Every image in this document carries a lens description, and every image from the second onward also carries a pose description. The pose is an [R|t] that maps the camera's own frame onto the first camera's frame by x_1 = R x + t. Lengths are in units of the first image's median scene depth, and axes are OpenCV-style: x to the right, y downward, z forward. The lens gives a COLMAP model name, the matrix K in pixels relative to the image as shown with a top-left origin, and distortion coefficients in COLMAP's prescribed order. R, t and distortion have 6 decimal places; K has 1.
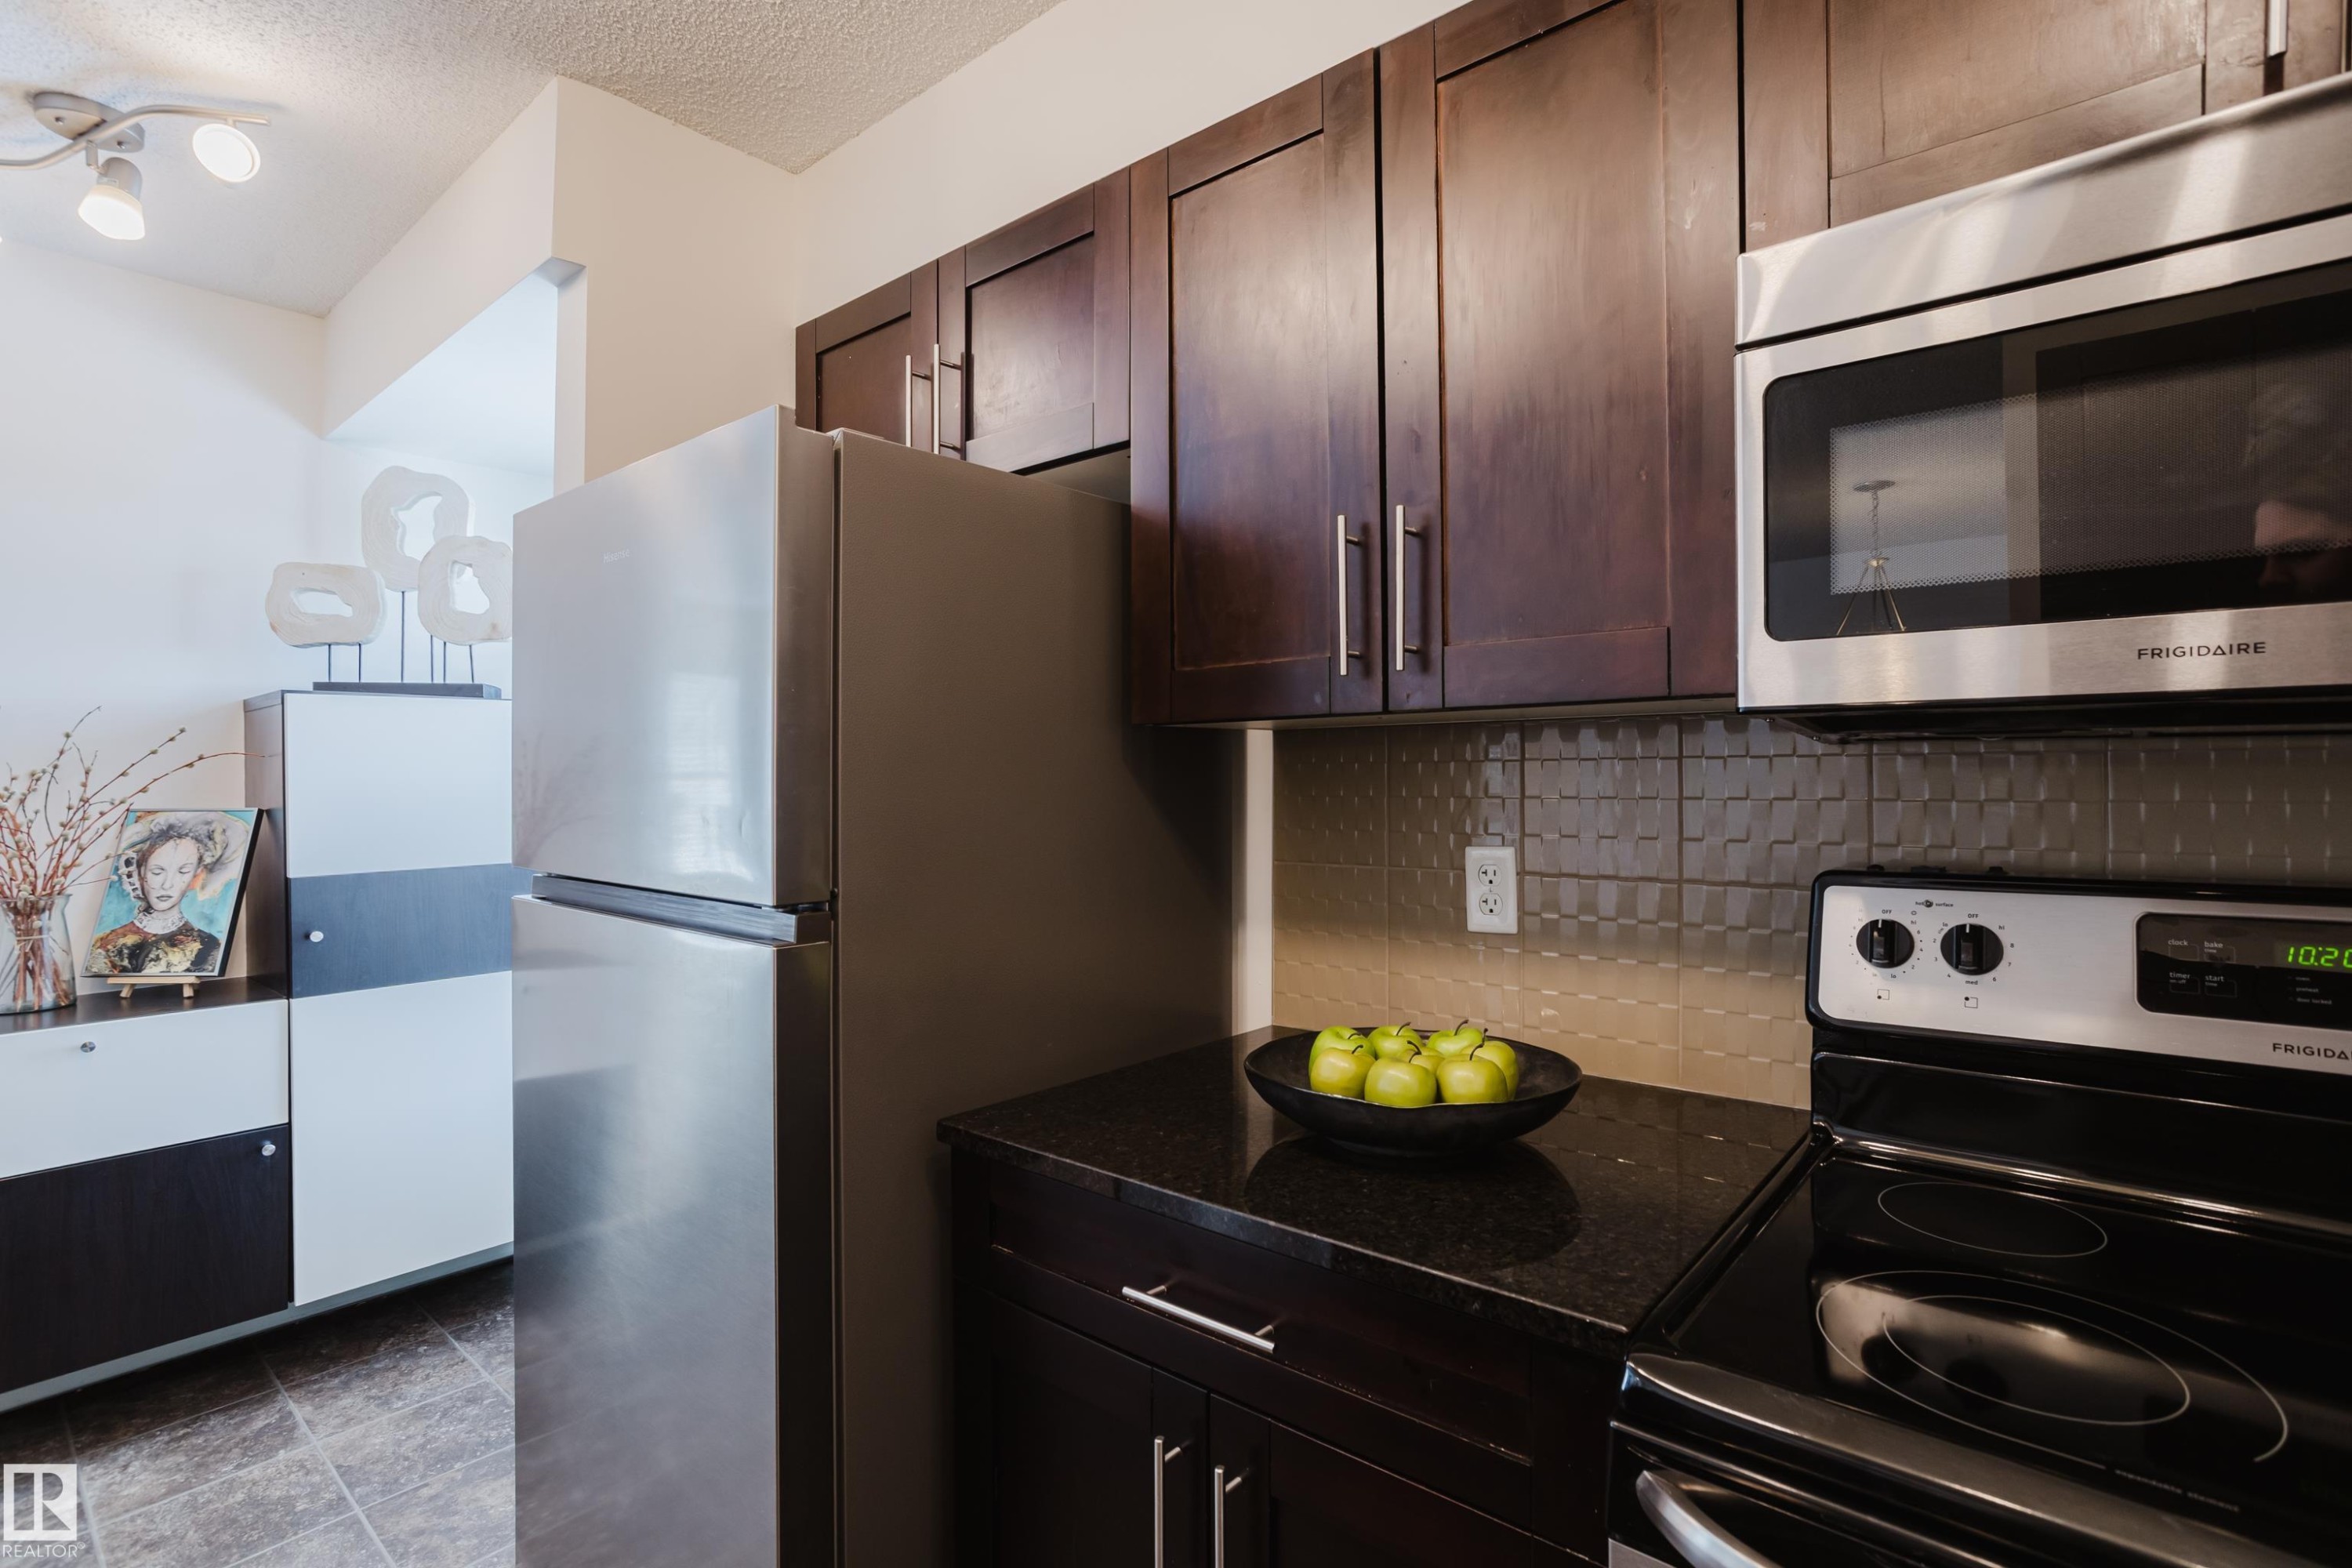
lens RADIAL K [[1050.8, 0, 1177.8], [0, 1050.8, 760.8], [0, 0, 1]] dist [-0.018506, -0.000227]
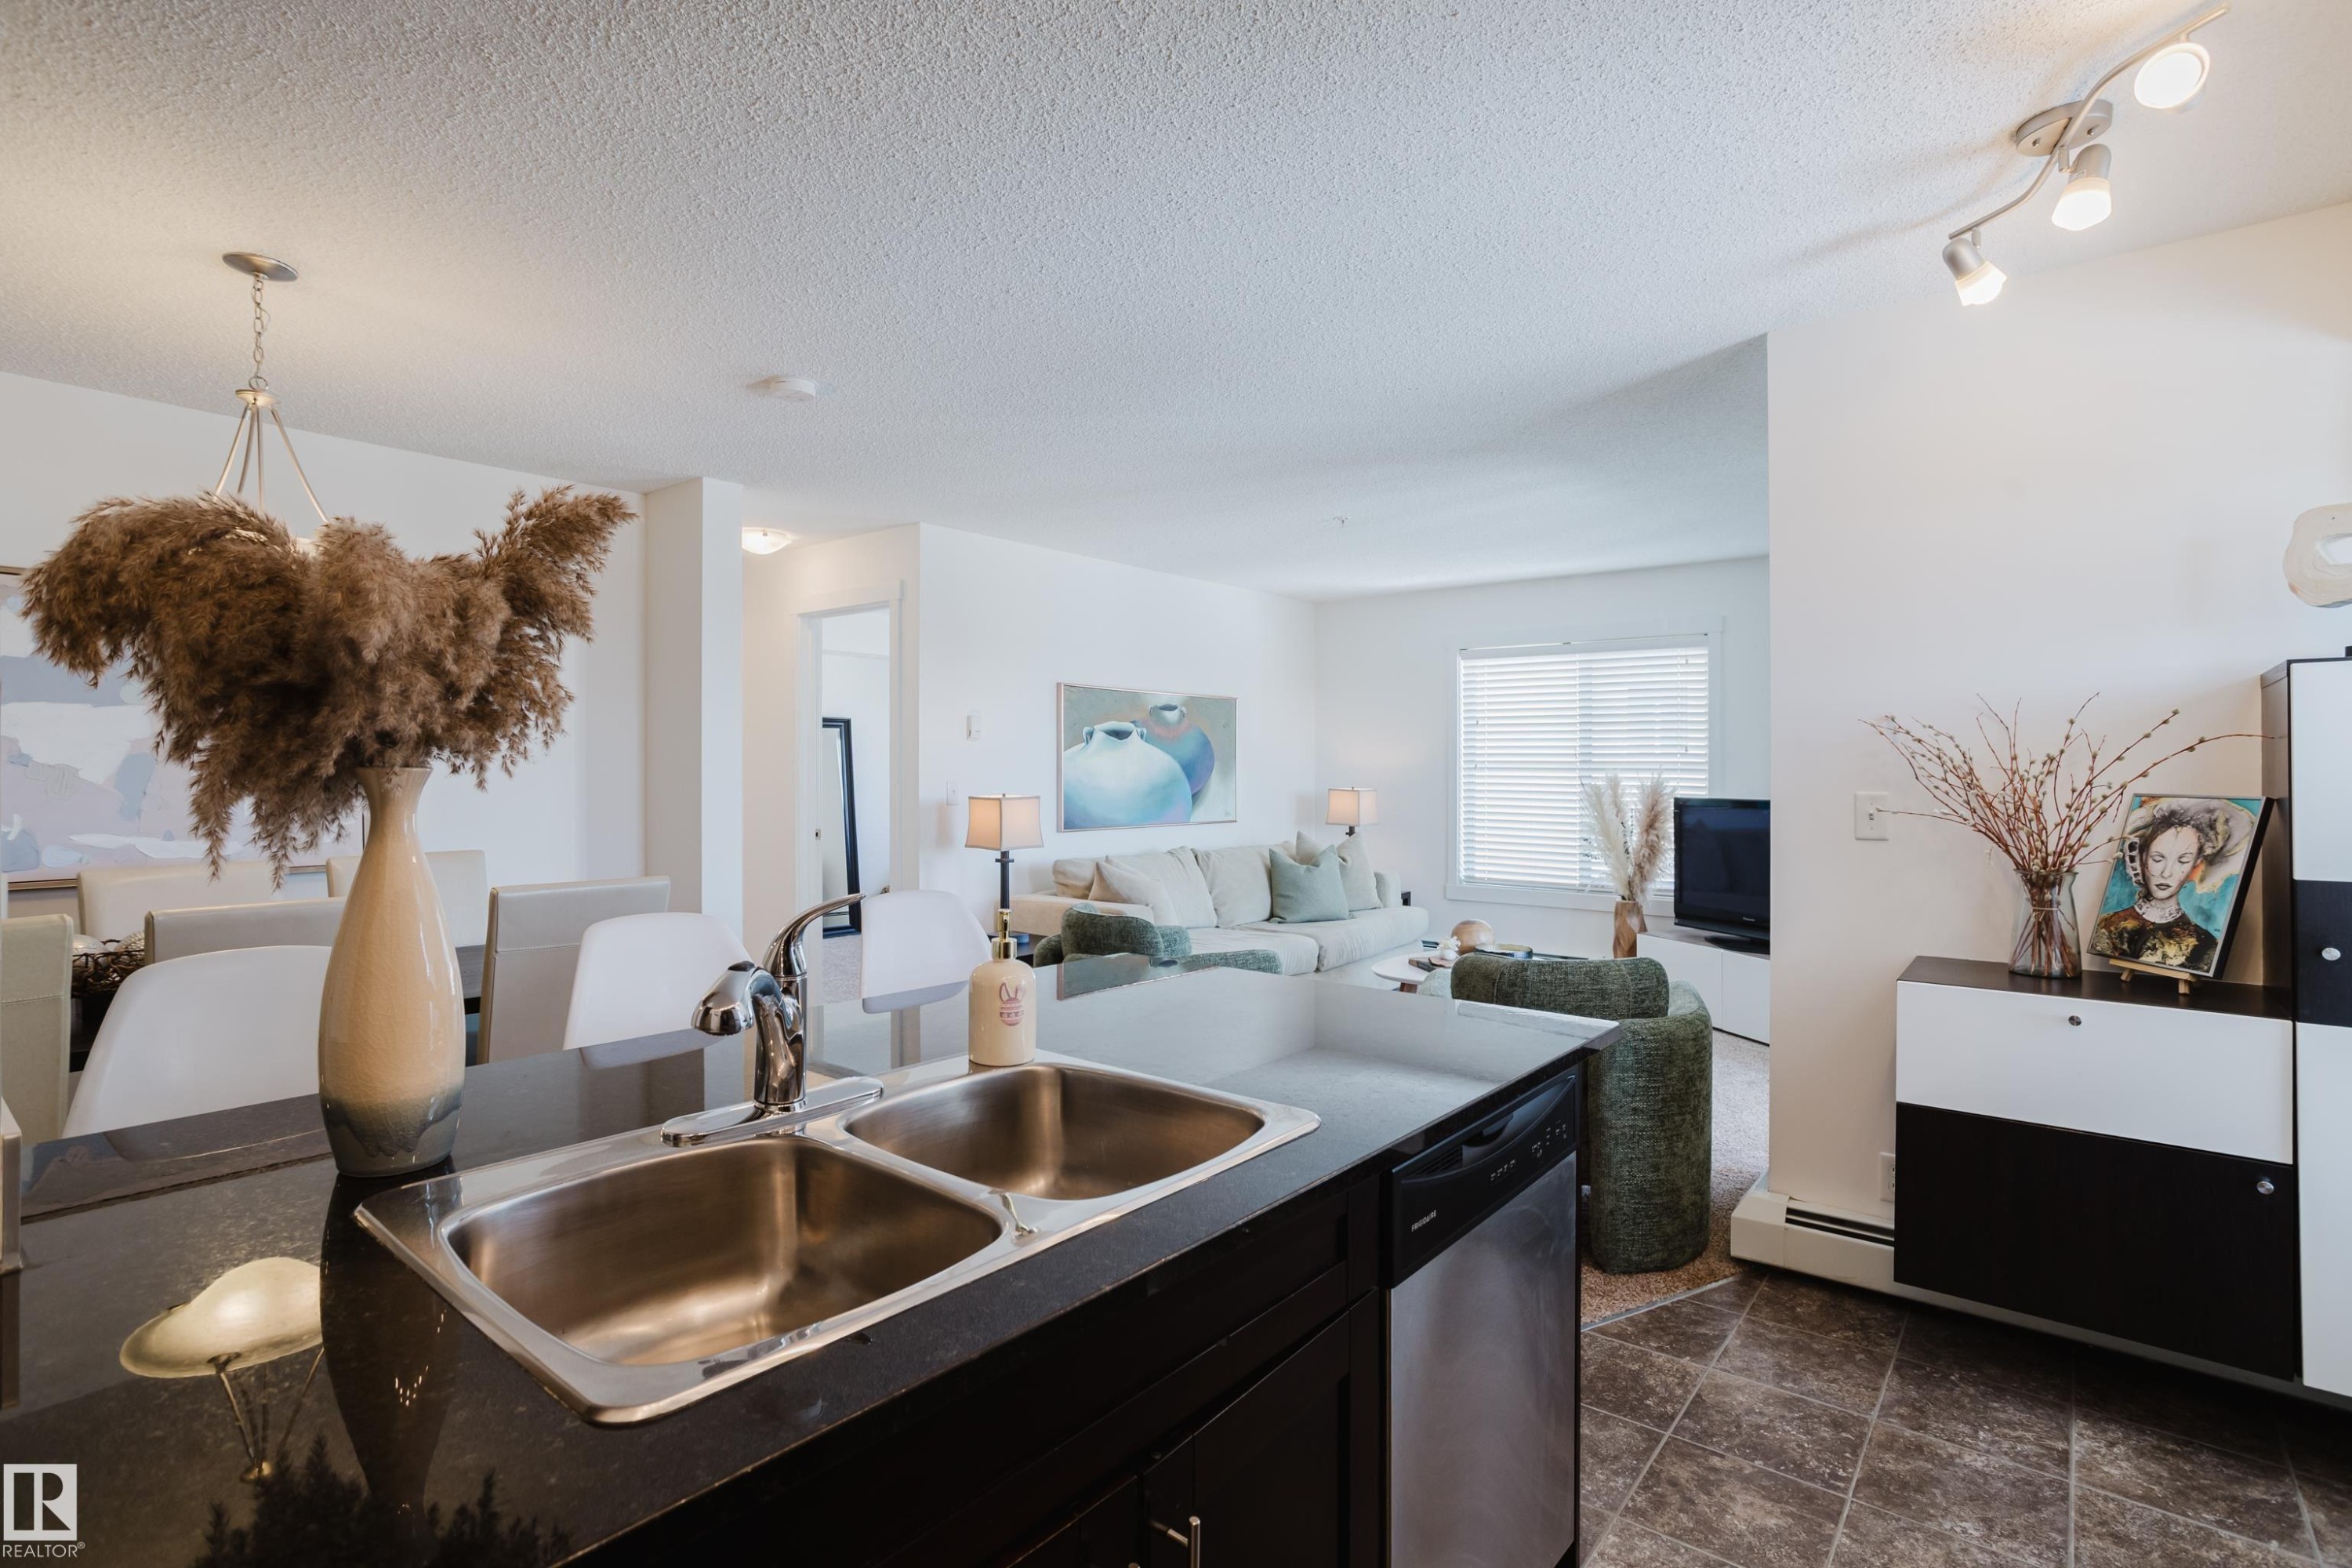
lens RADIAL K [[1140.7, 0, 1177.4], [0, 1140.7, 772.7], [0, 0, 1]] dist [-0.058089, 0.030834]
pose [[0.001940, 0.012744, -0.999917, 0.054229], [0.009816, 0.999870, 0.012763, 0.004214], [0.999950, -0.009840, 0.001815, 0.078313]]
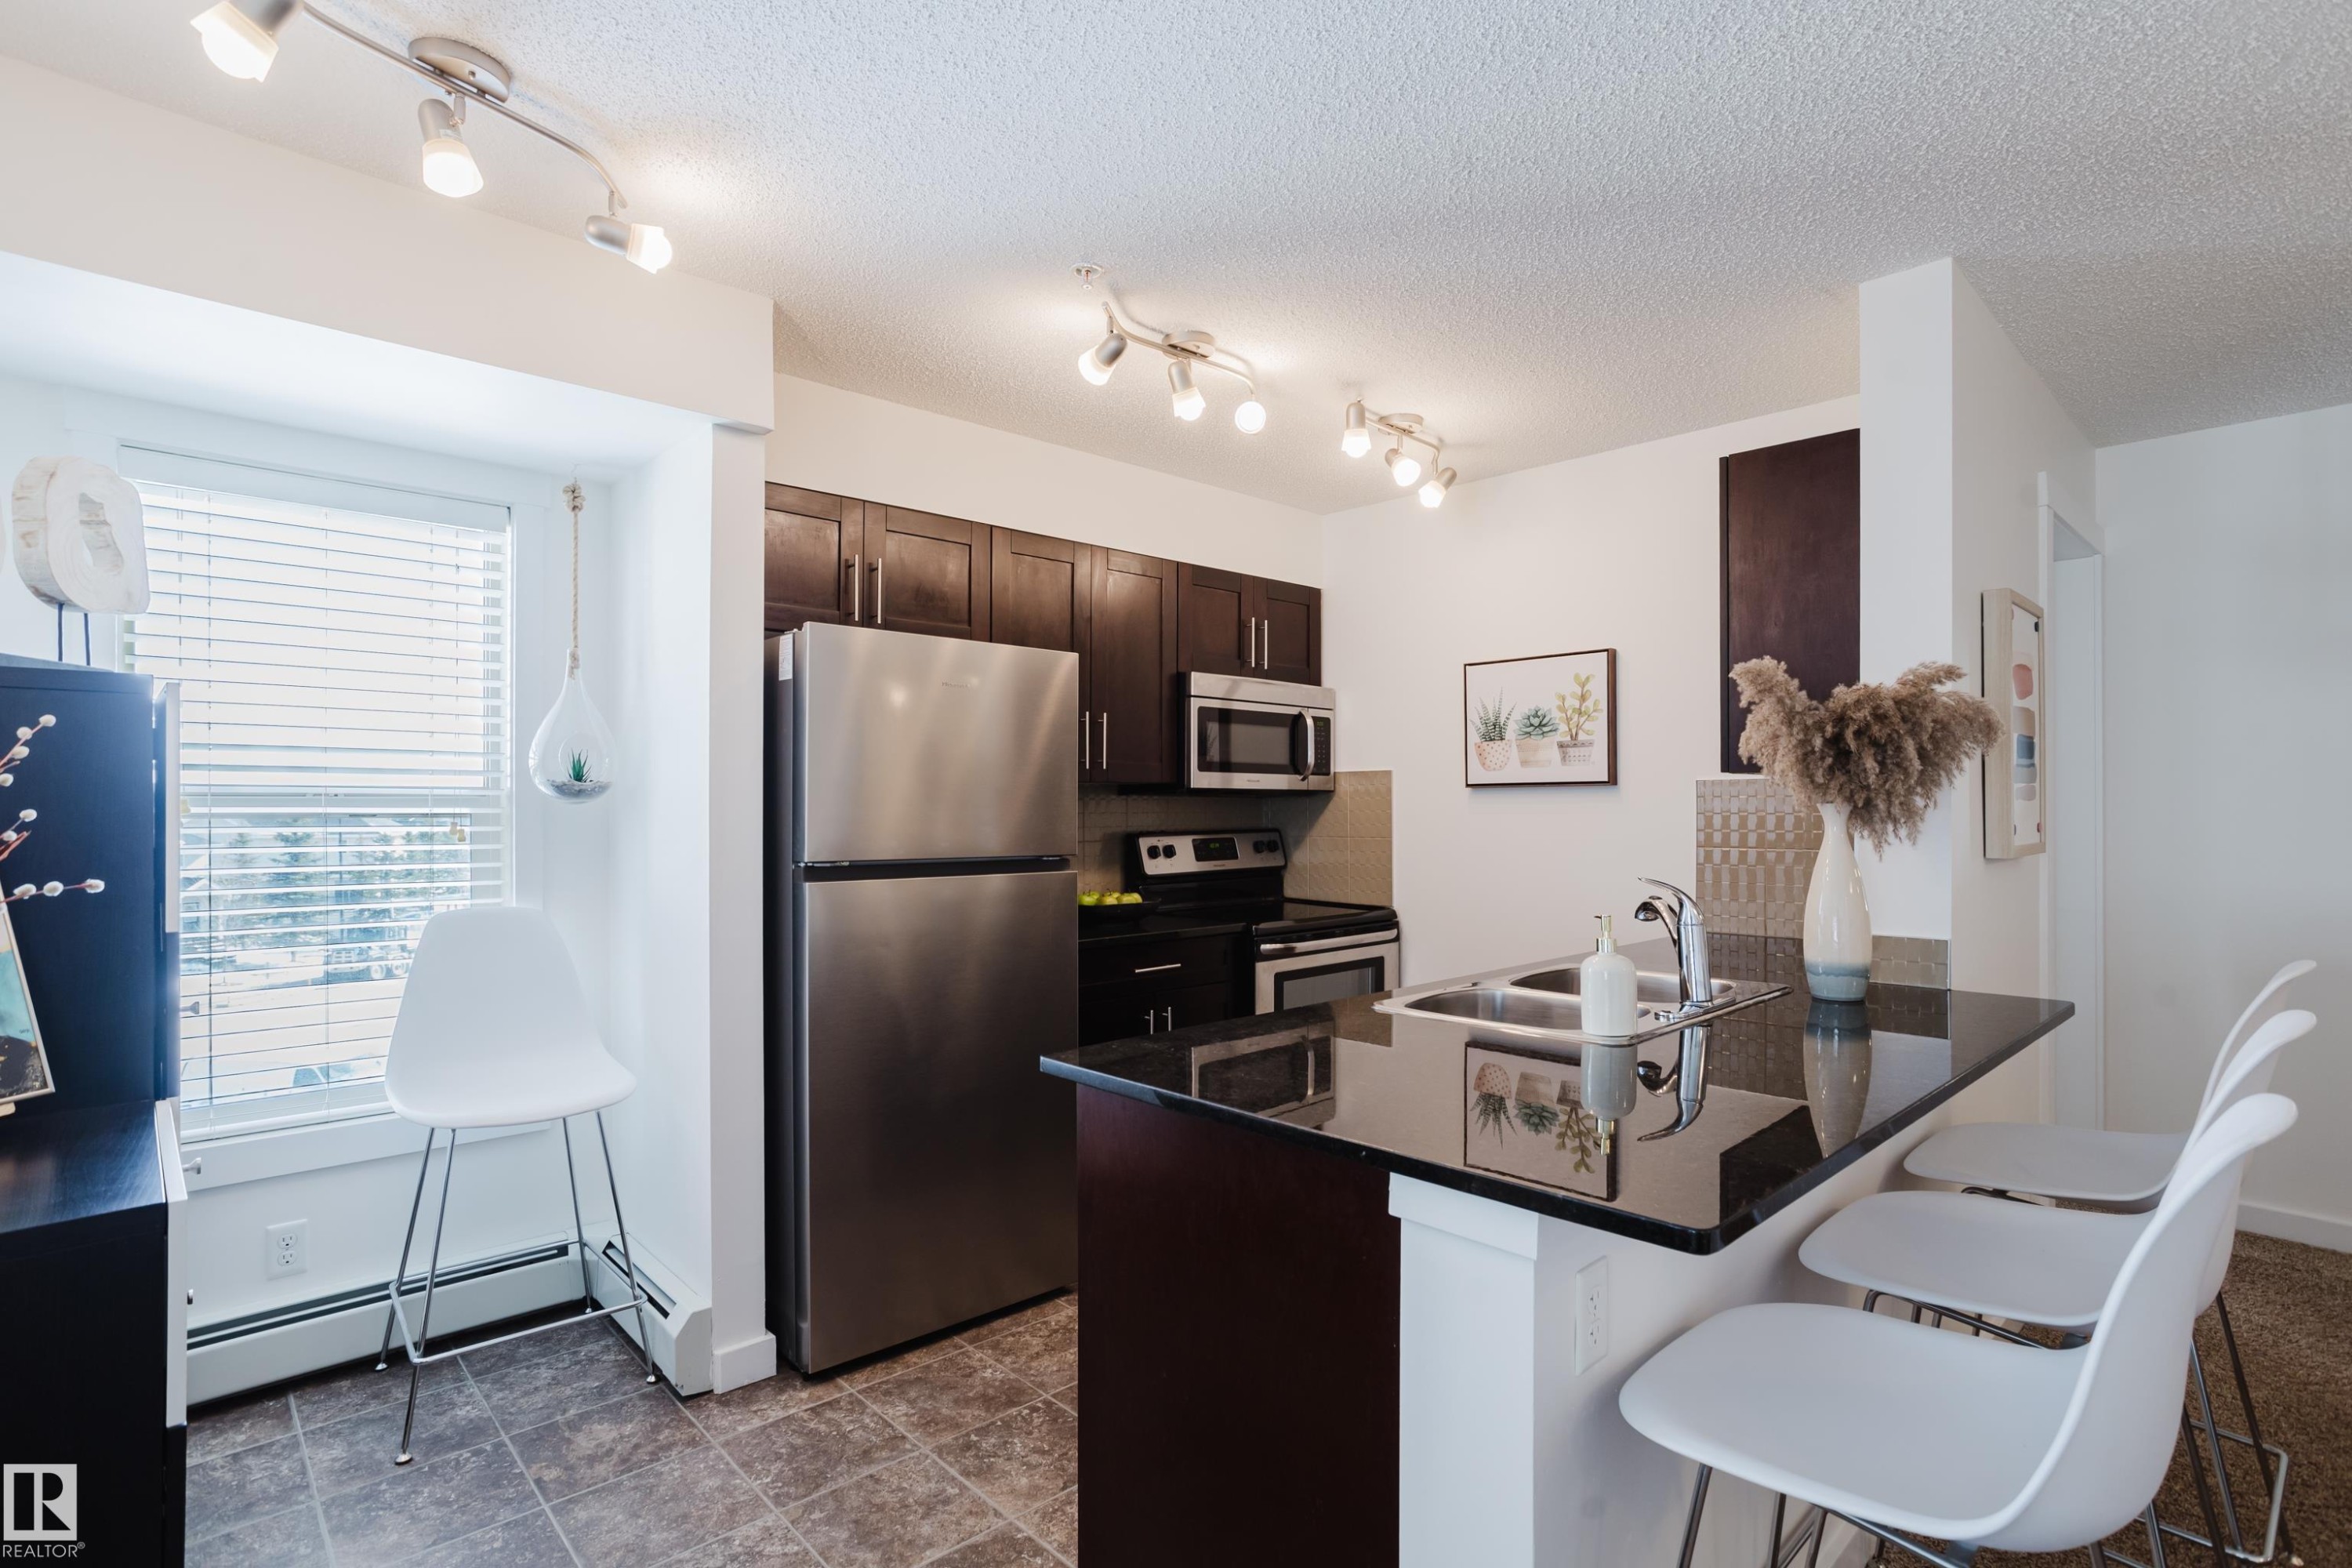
lens RADIAL K [[1143.8, 0, 1176.4], [0, 1143.8, 803.4], [0, 0, 1]] dist [-0.050799, 0.030705]
pose [[0.139600, 0.009594, 0.990161, -1.548447], [-0.011637, 0.999900, -0.008048, 0.019338], [-0.990140, -0.010399, 0.139698, 0.186191]]
